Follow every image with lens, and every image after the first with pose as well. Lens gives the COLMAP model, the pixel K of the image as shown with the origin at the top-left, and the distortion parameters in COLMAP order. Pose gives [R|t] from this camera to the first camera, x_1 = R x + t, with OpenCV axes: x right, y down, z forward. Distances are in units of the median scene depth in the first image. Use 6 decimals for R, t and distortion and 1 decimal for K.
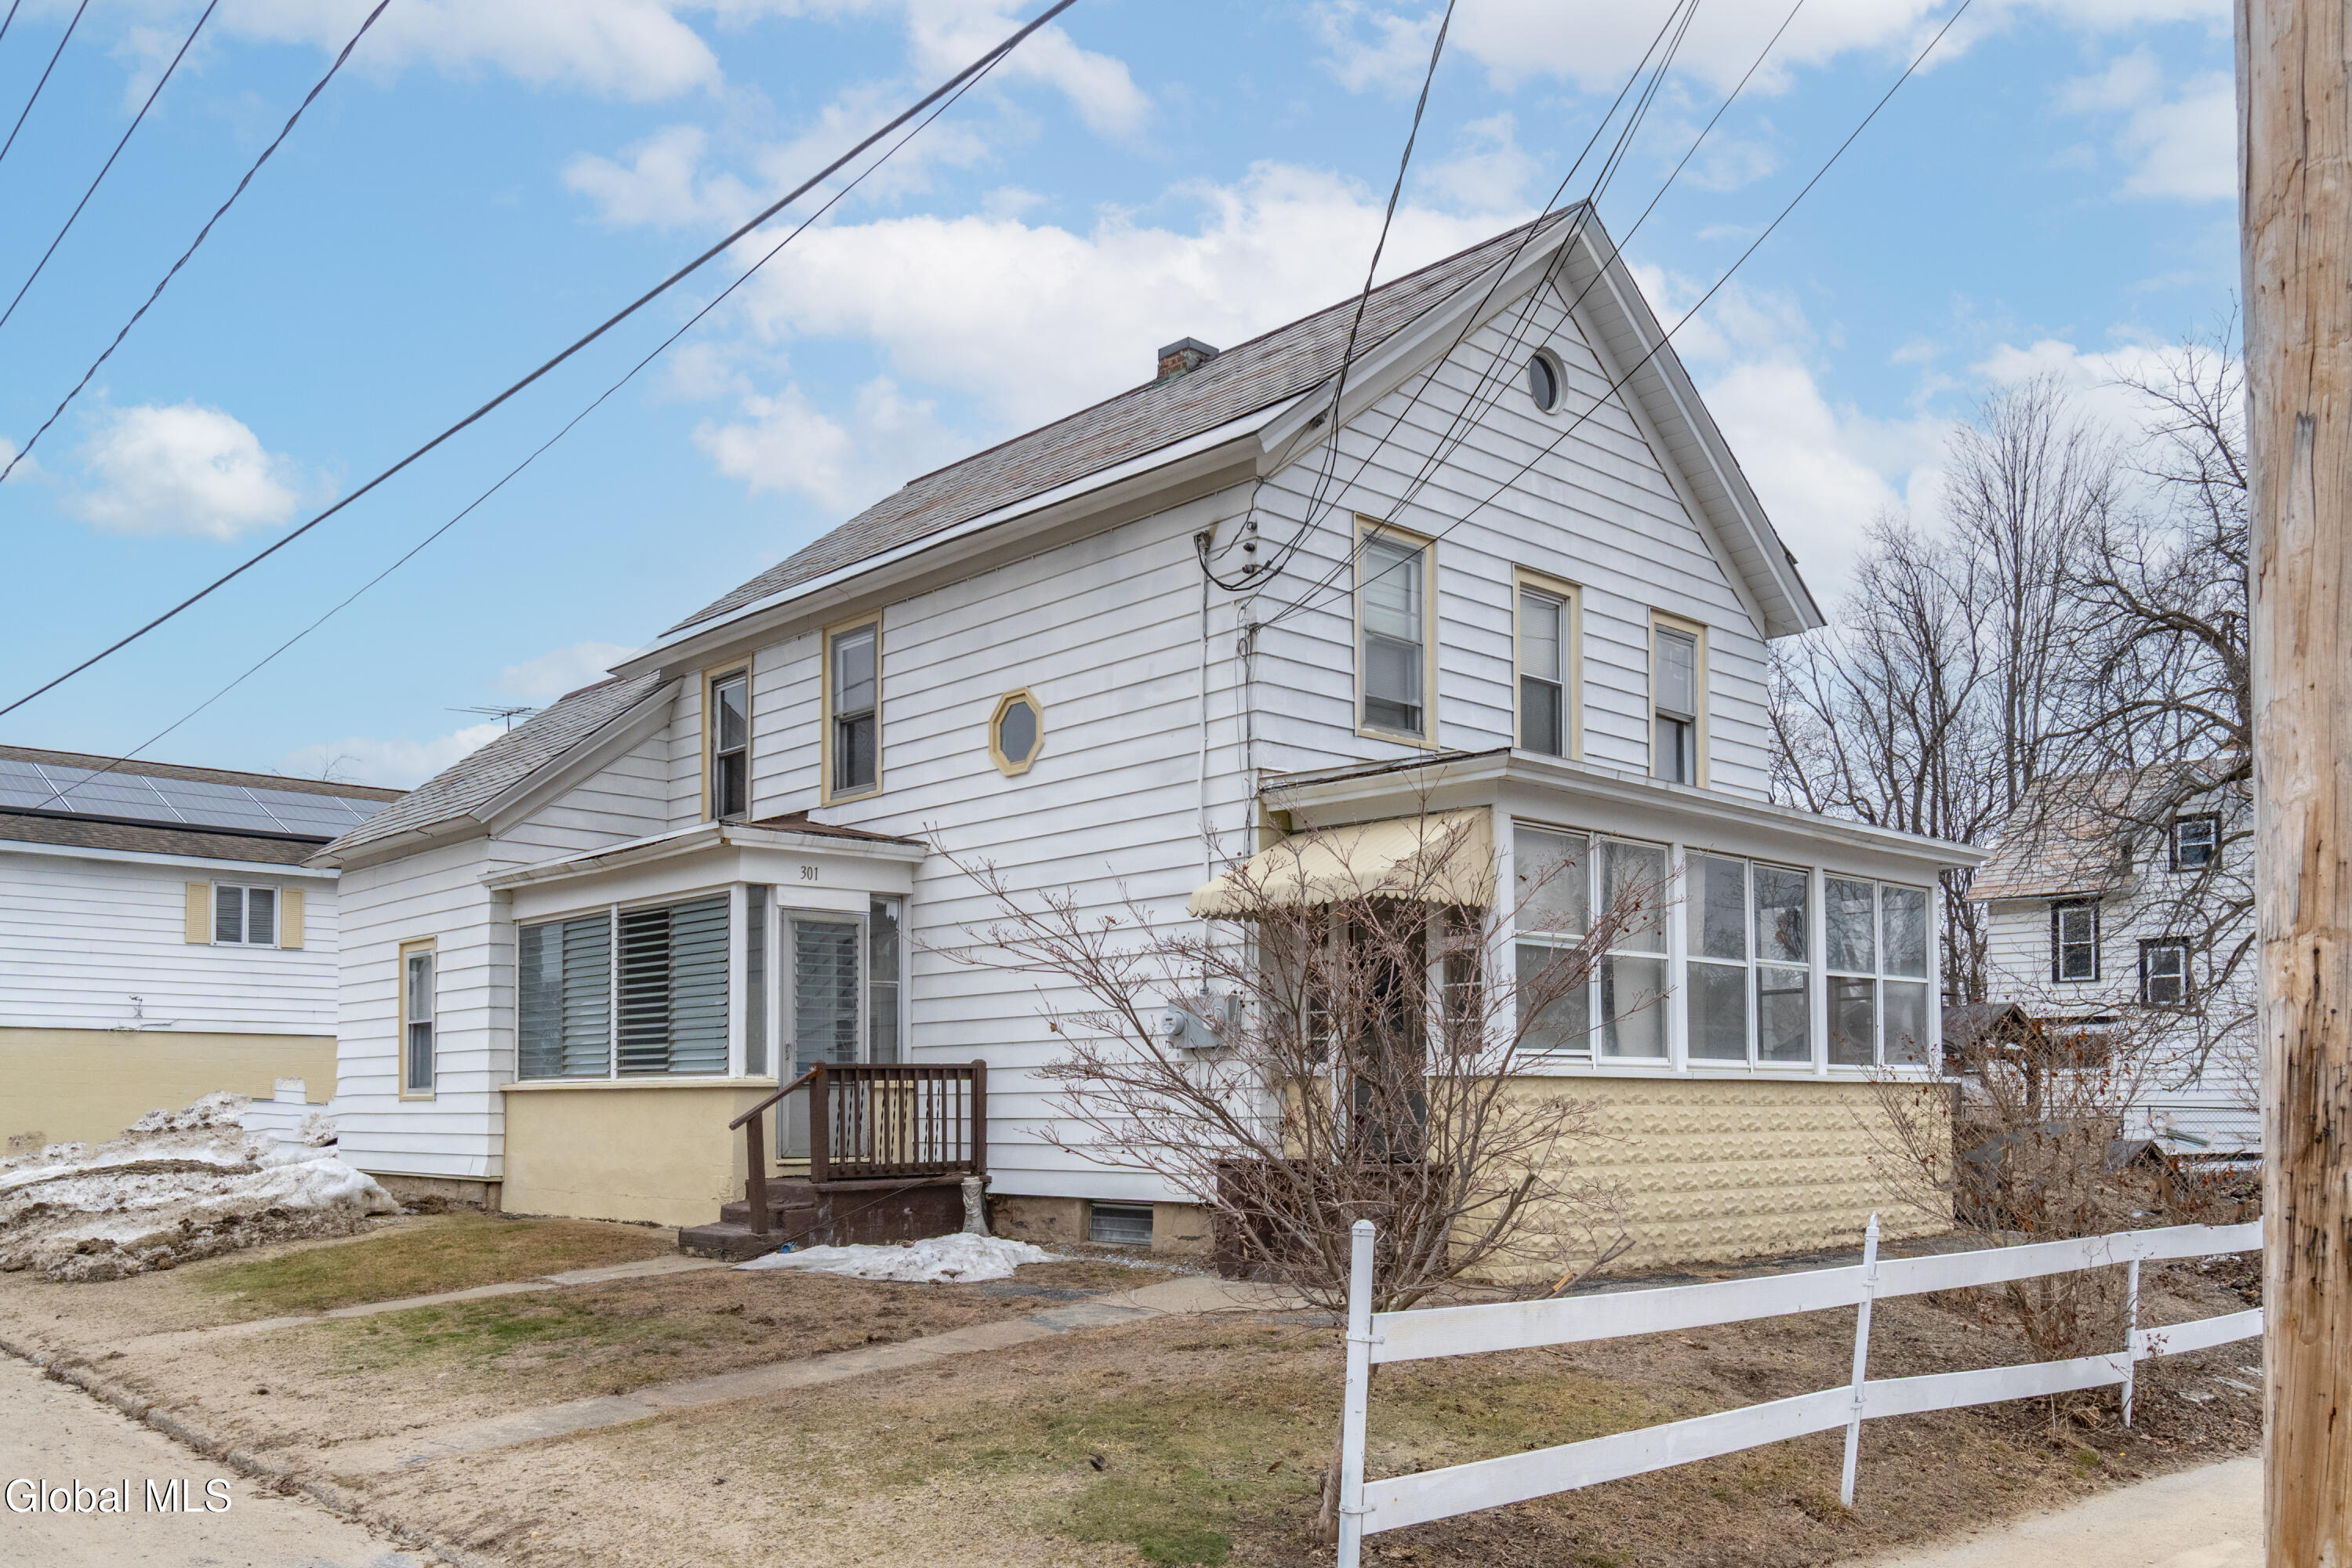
lens RADIAL K [[1838.8, 0, 1176.0], [0, 1838.8, 784.0], [0, 0, 1]] dist [0.000556, 0.000896]
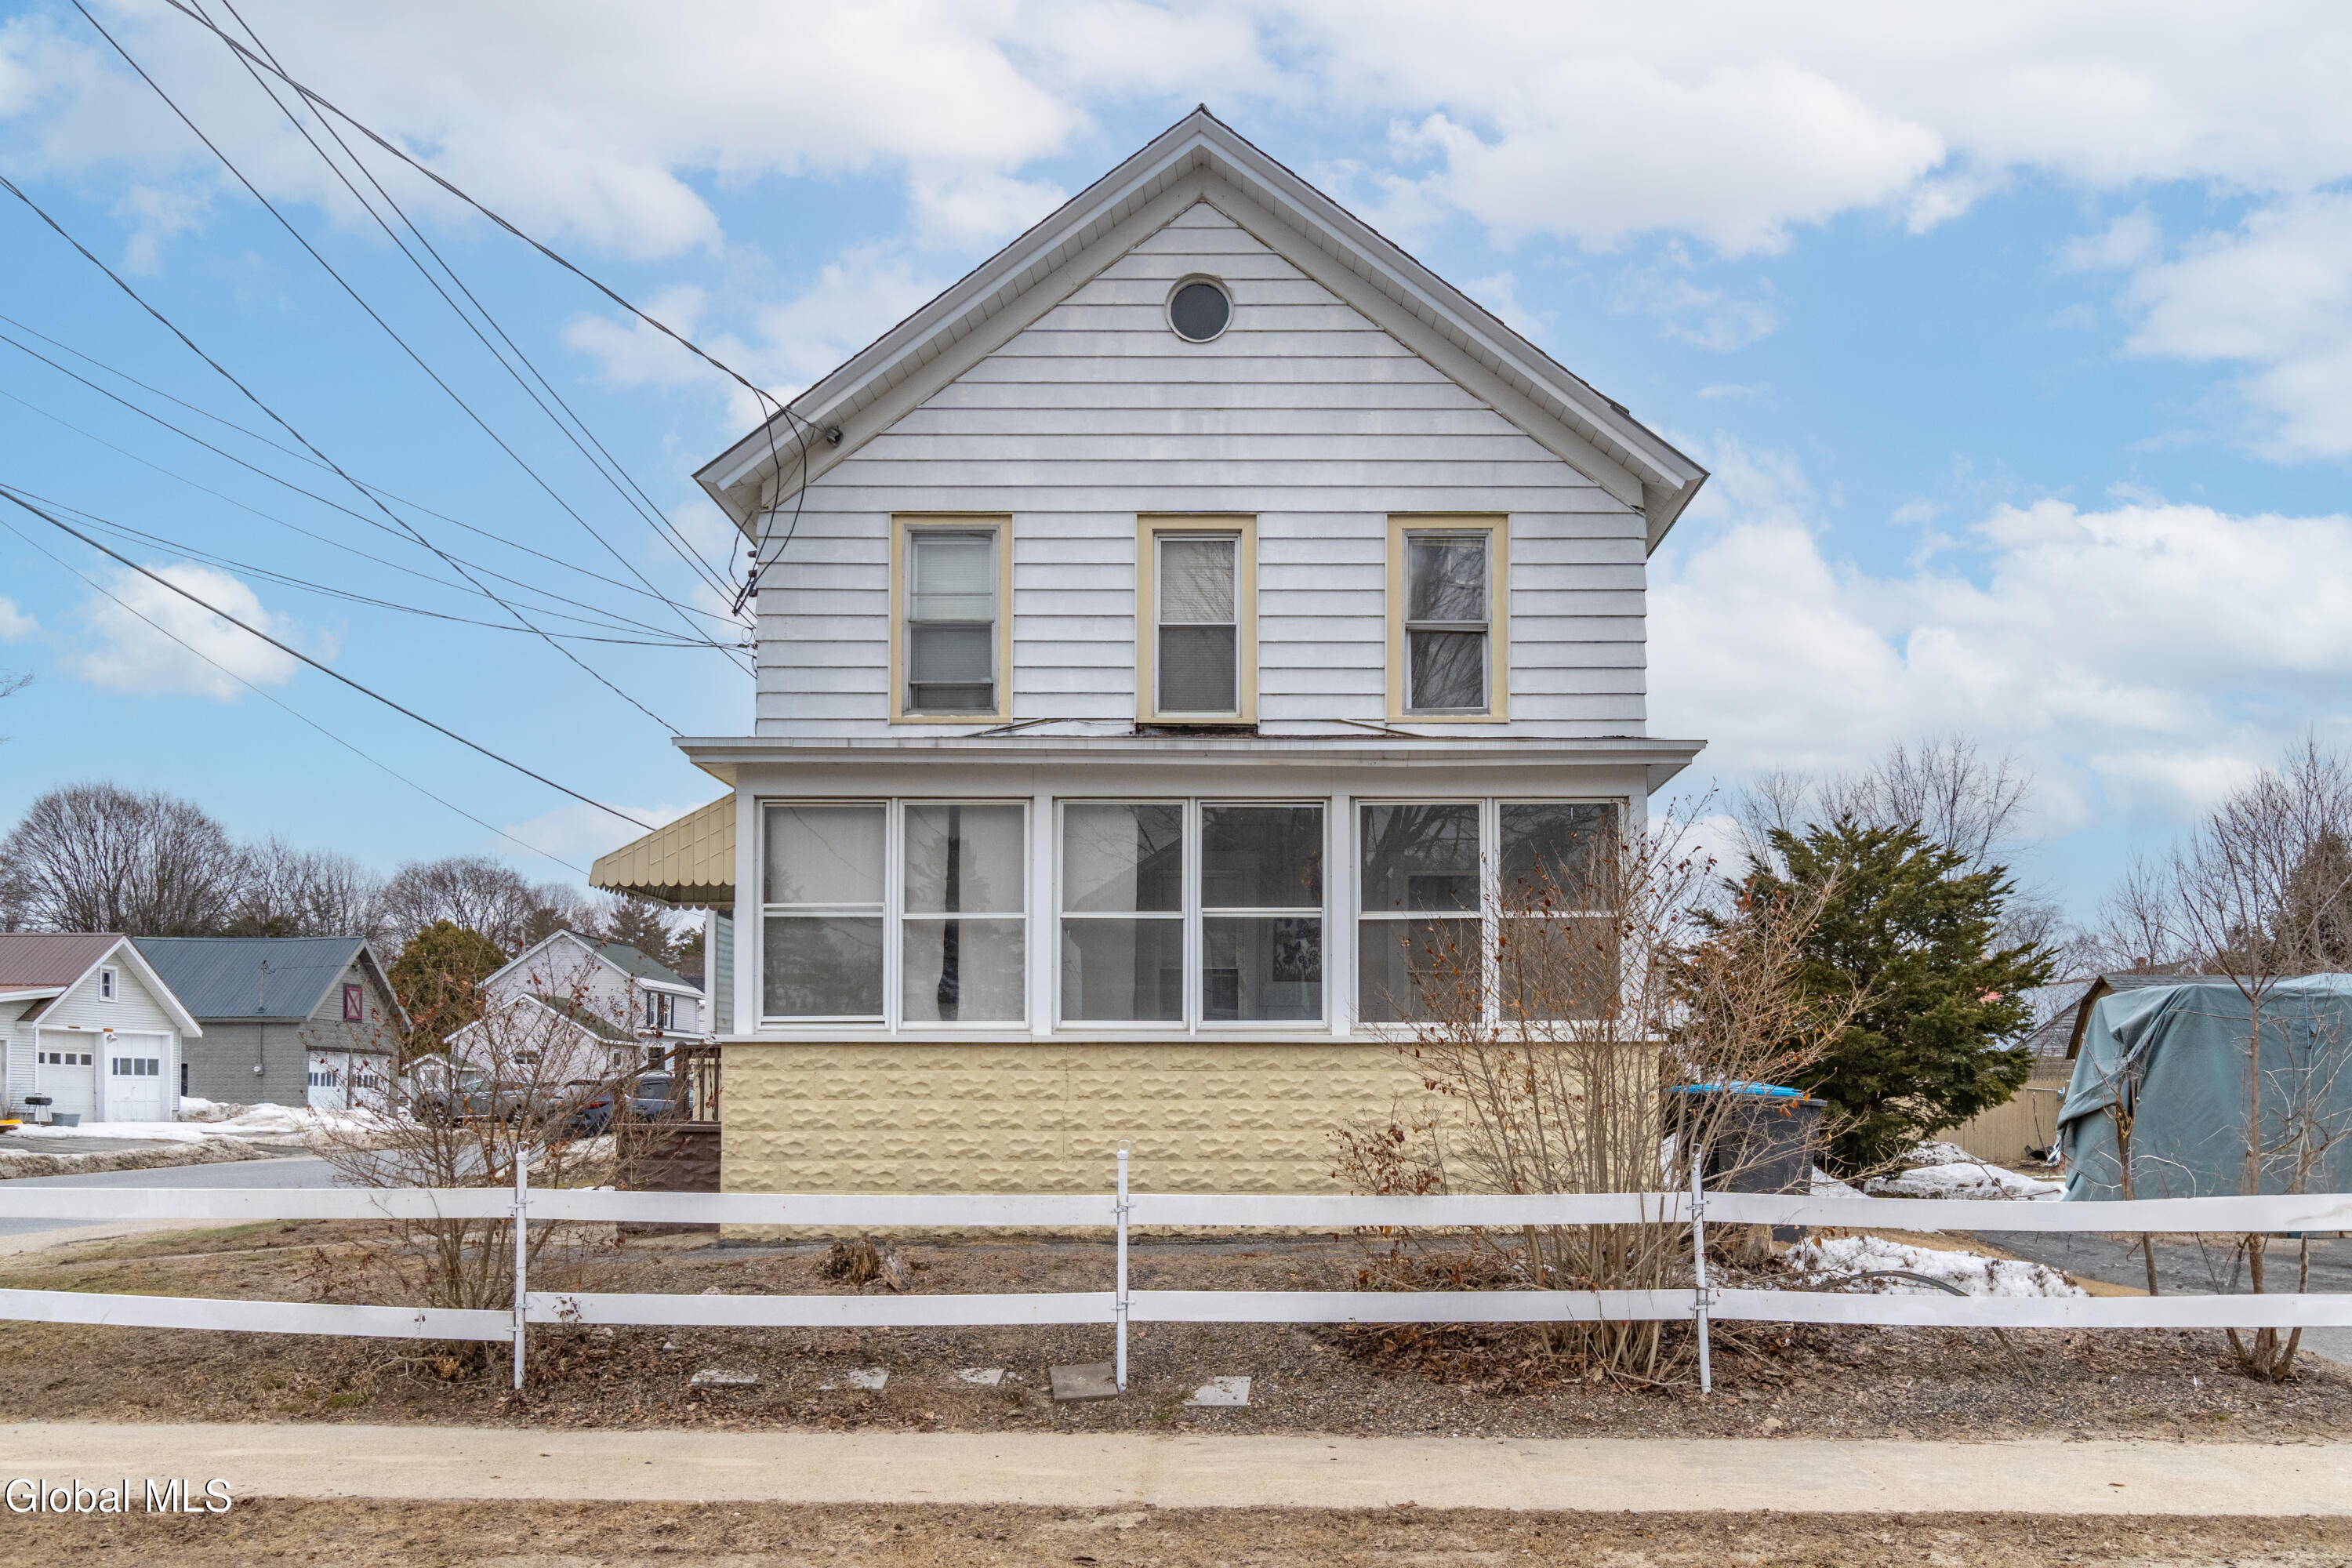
lens RADIAL K [[1838.8, 0, 1176.0], [0, 1838.8, 784.0], [0, 0, 1]] dist [0.000556, 0.000896]
pose [[0.742605, -0.114588, -0.659854, 1.057753], [0.115908, 0.992376, -0.041888, 0.082103], [0.659624, -0.045376, 0.750225, 0.366976]]
